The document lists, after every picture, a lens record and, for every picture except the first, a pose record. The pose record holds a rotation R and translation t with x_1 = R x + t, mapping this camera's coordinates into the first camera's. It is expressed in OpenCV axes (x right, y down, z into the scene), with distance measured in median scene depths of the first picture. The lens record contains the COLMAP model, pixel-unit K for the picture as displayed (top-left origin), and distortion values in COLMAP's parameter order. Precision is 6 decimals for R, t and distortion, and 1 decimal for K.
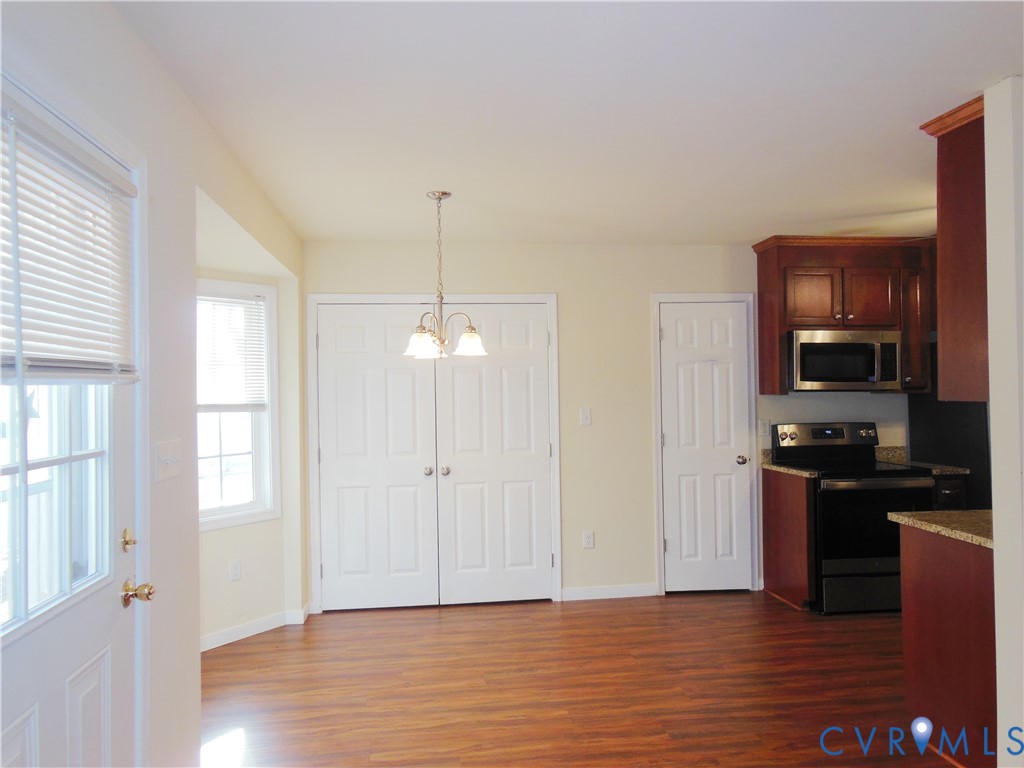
lens RADIAL K [[775.5, 0, 512.0], [0, 775.5, 384.0], [0, 0, 1]] dist [-0.008976, 0.059159]
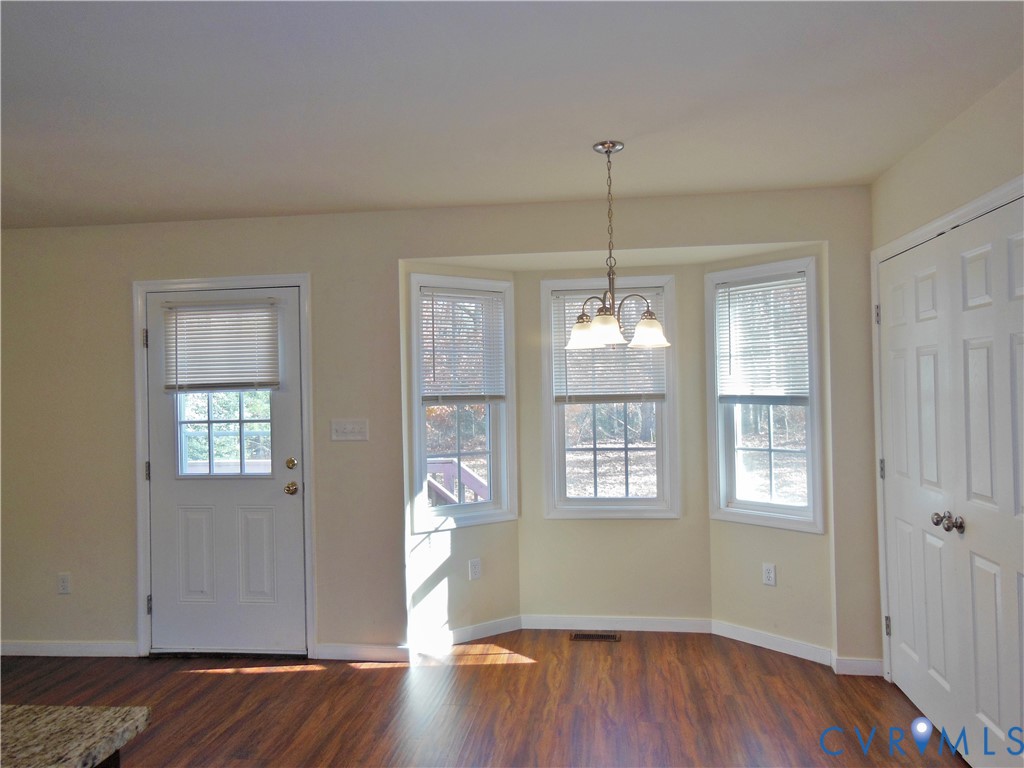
lens RADIAL K [[775.5, 0, 512.0], [0, 775.5, 384.0], [0, 0, 1]] dist [-0.008976, 0.059159]
pose [[-0.244624, 0.021314, -0.969384, 0.658842], [0.030126, 0.999443, 0.014372, -0.012073], [0.969150, -0.025687, -0.245130, 0.995055]]
